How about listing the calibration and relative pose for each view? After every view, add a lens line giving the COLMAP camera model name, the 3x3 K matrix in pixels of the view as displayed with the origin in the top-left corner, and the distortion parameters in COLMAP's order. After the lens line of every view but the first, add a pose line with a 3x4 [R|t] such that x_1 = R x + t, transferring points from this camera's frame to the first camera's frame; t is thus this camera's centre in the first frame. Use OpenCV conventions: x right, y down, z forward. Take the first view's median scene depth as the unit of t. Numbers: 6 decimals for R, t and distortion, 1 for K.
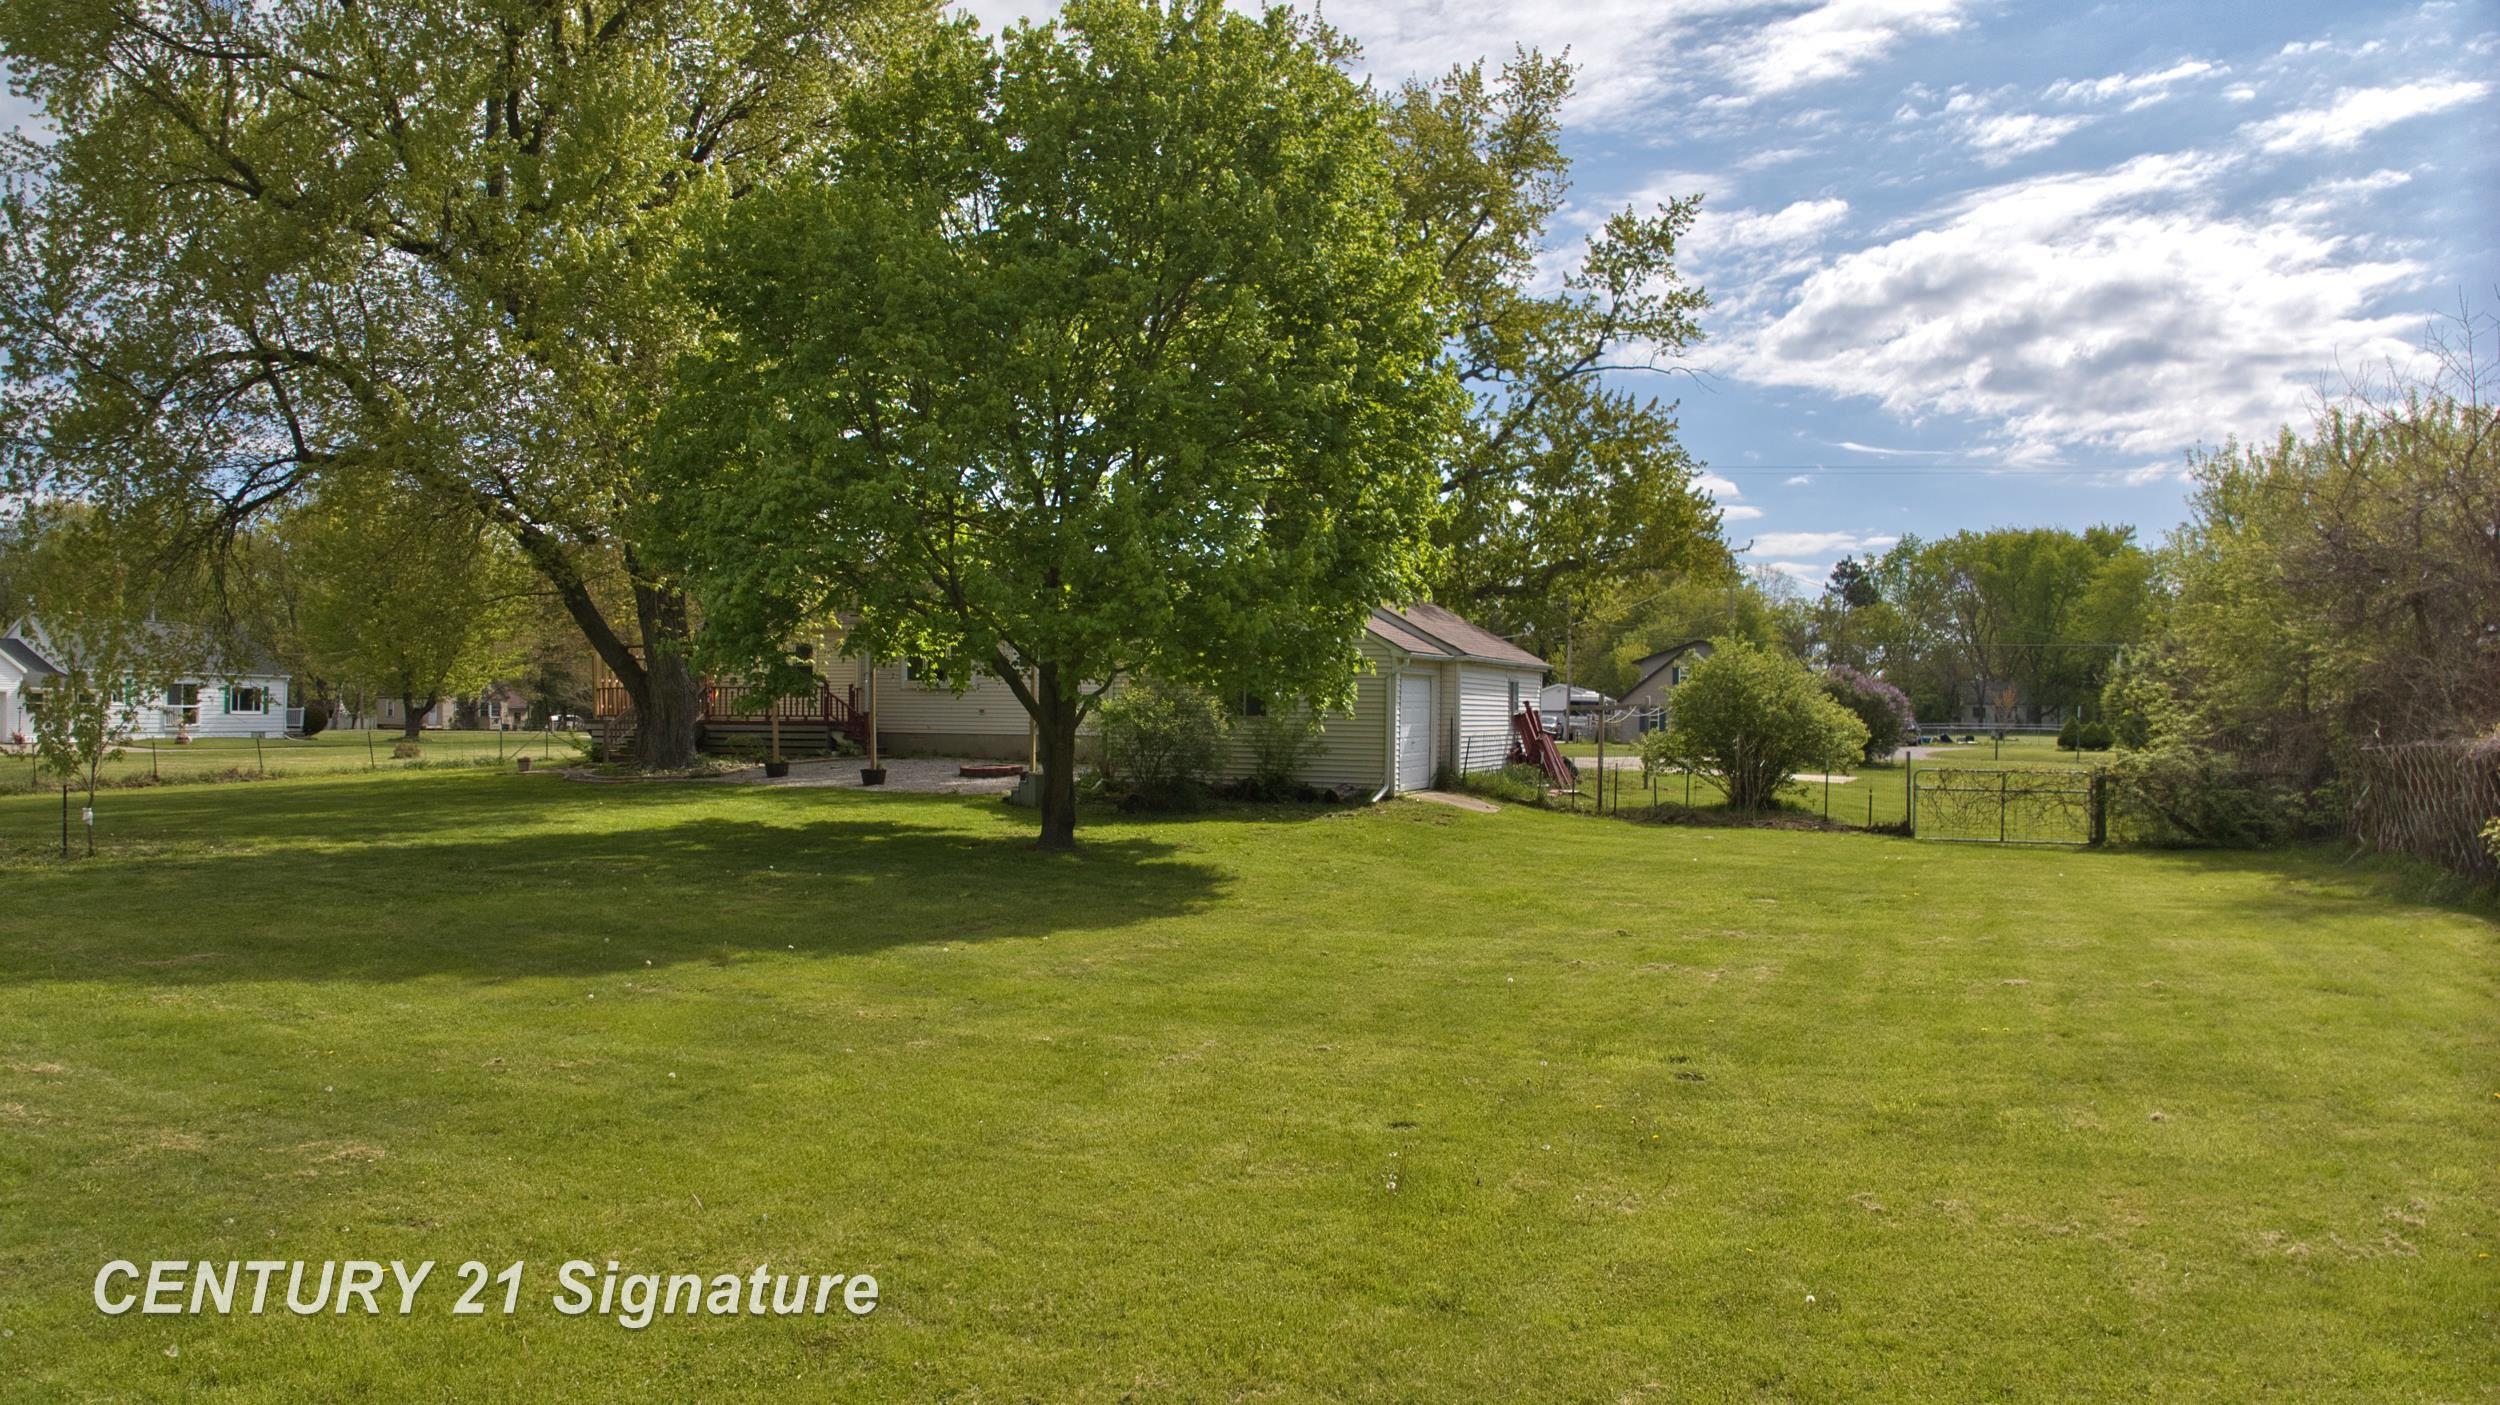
lens RADIAL K [[1757.1, 0, 1250.0], [0, 1757.1, 702.5], [0, 0, 1]] dist [-0.116900, -0.000234]
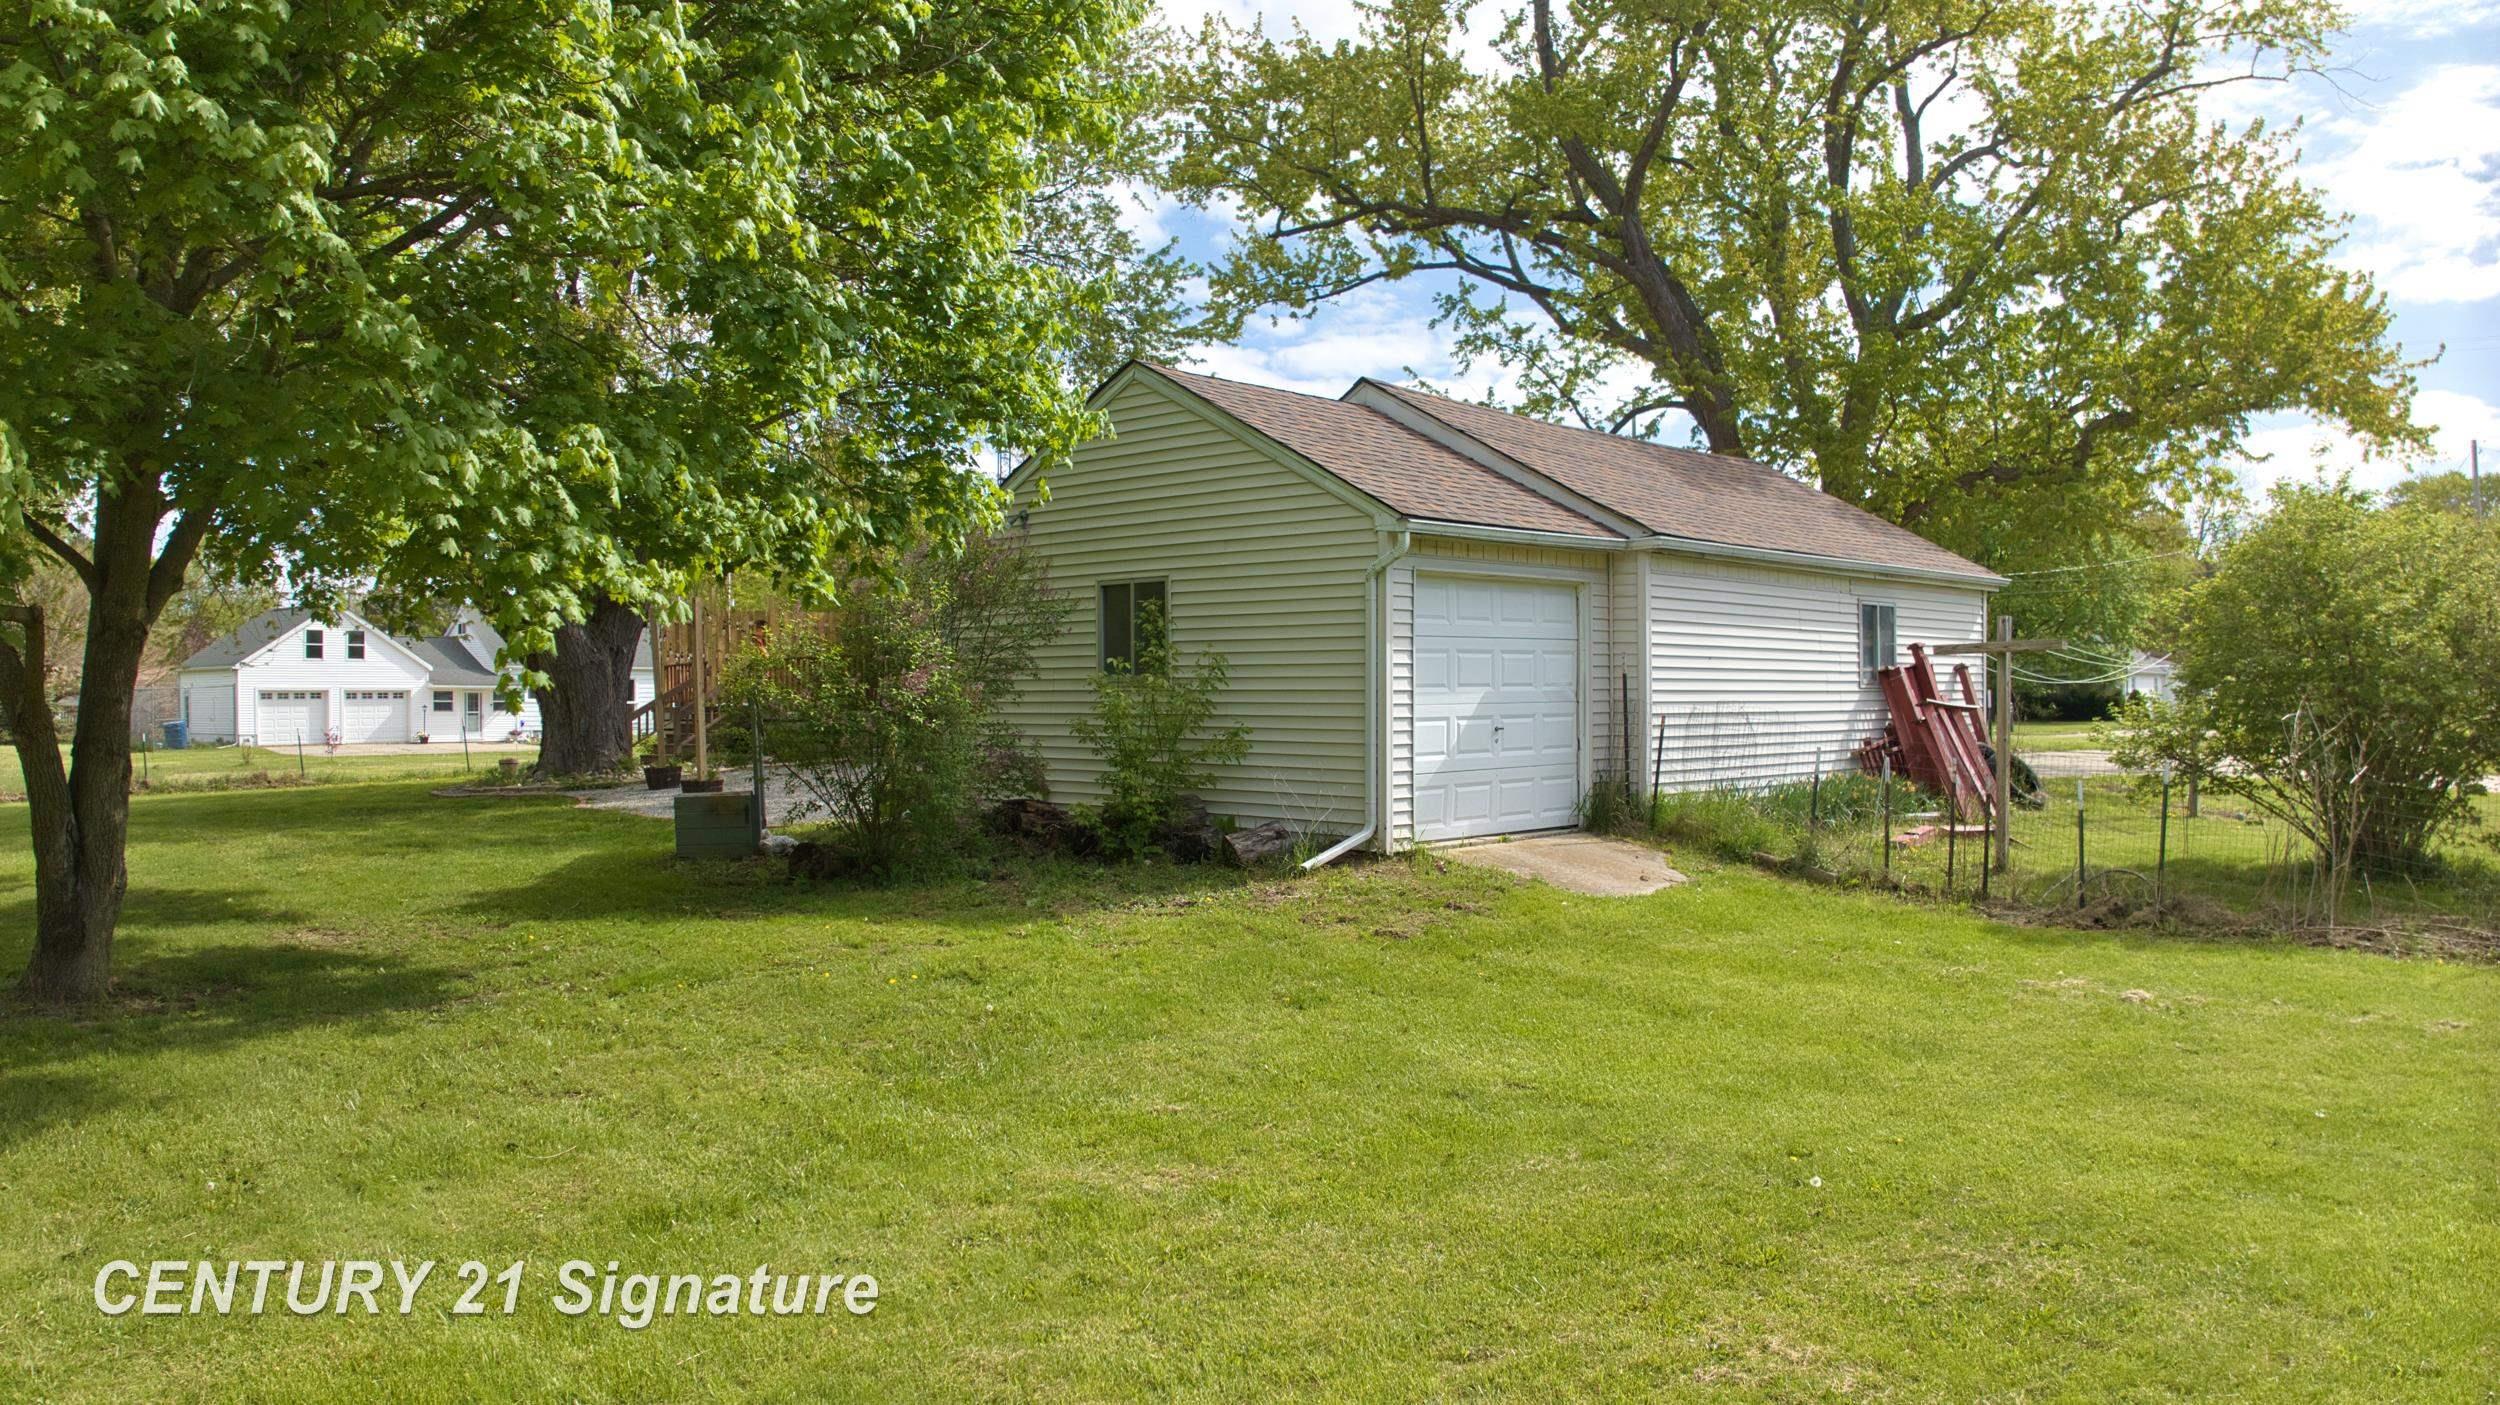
lens RADIAL K [[1757.1, 0, 1250.0], [0, 1757.1, 702.5], [0, 0, 1]] dist [-0.116900, -0.000234]
pose [[0.919364, -0.015364, -0.393107, 0.182319], [0.018001, 0.999833, 0.003022, 0.011558], [0.392995, -0.009854, 0.919488, 0.482544]]
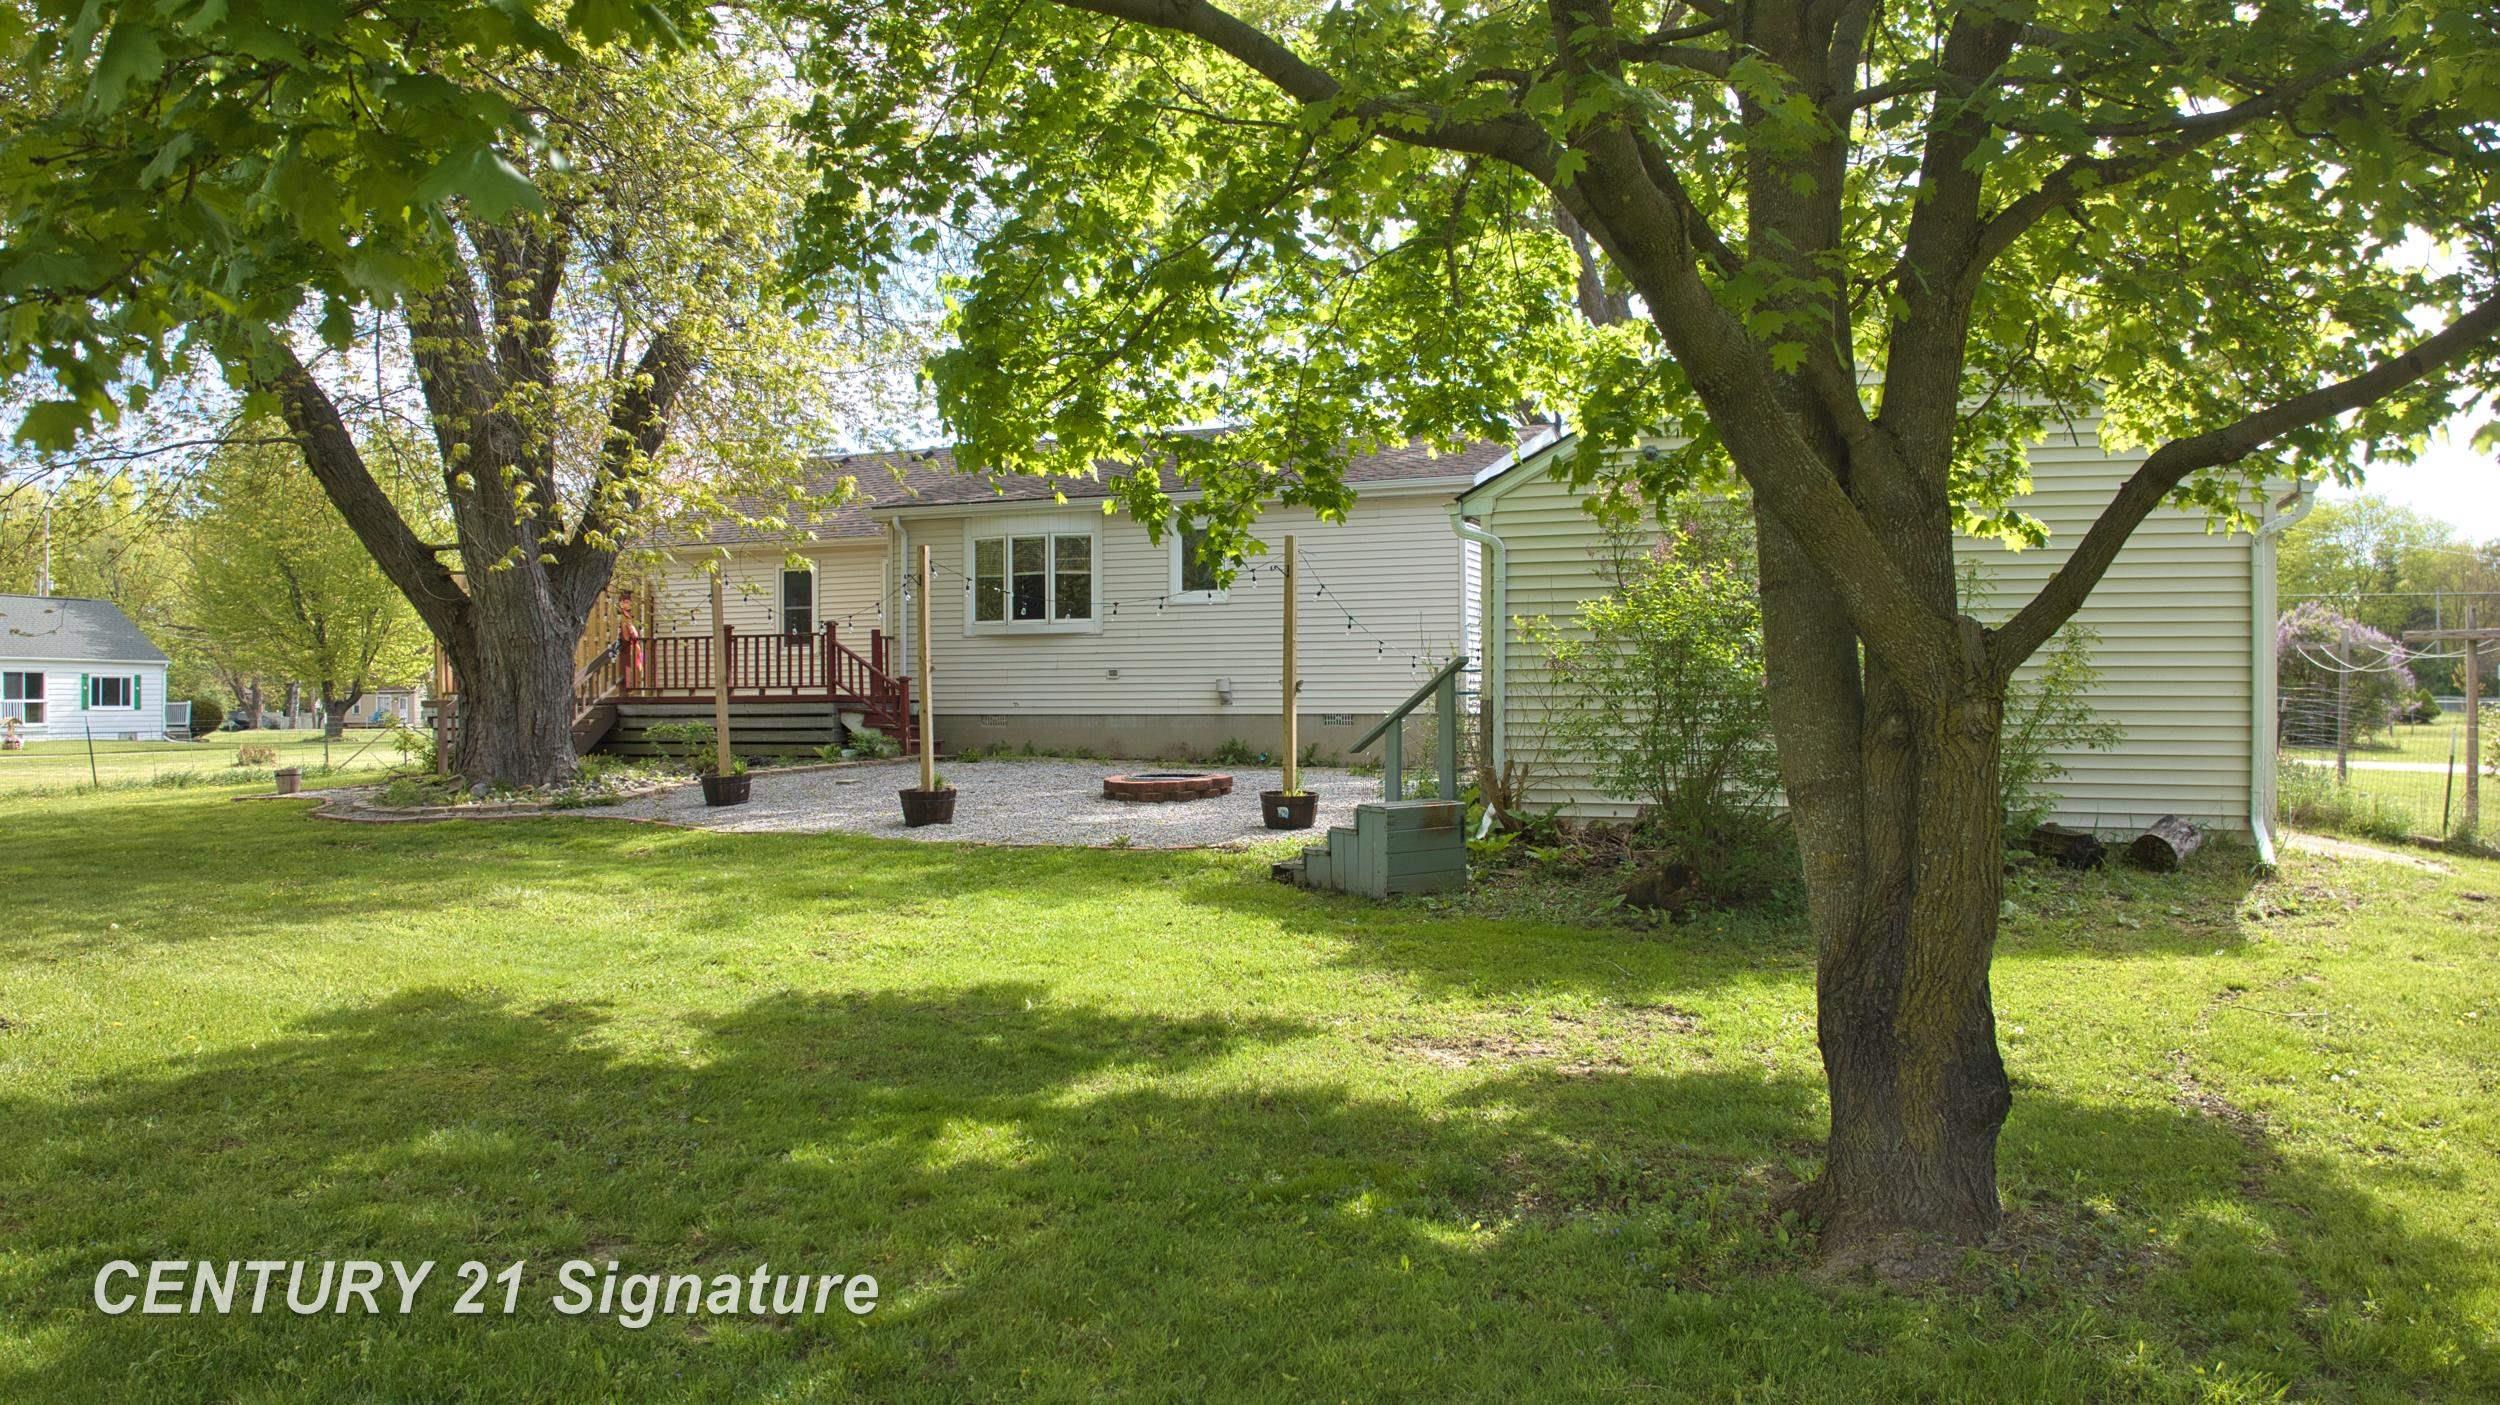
lens RADIAL K [[1757.1, 0, 1250.0], [0, 1757.1, 702.5], [0, 0, 1]] dist [-0.116900, -0.000234]
pose [[0.999816, -0.013805, -0.013348, -0.116545], [0.013891, 0.999883, 0.006372, 0.012950], [0.013258, -0.006557, 0.999891, 0.508174]]
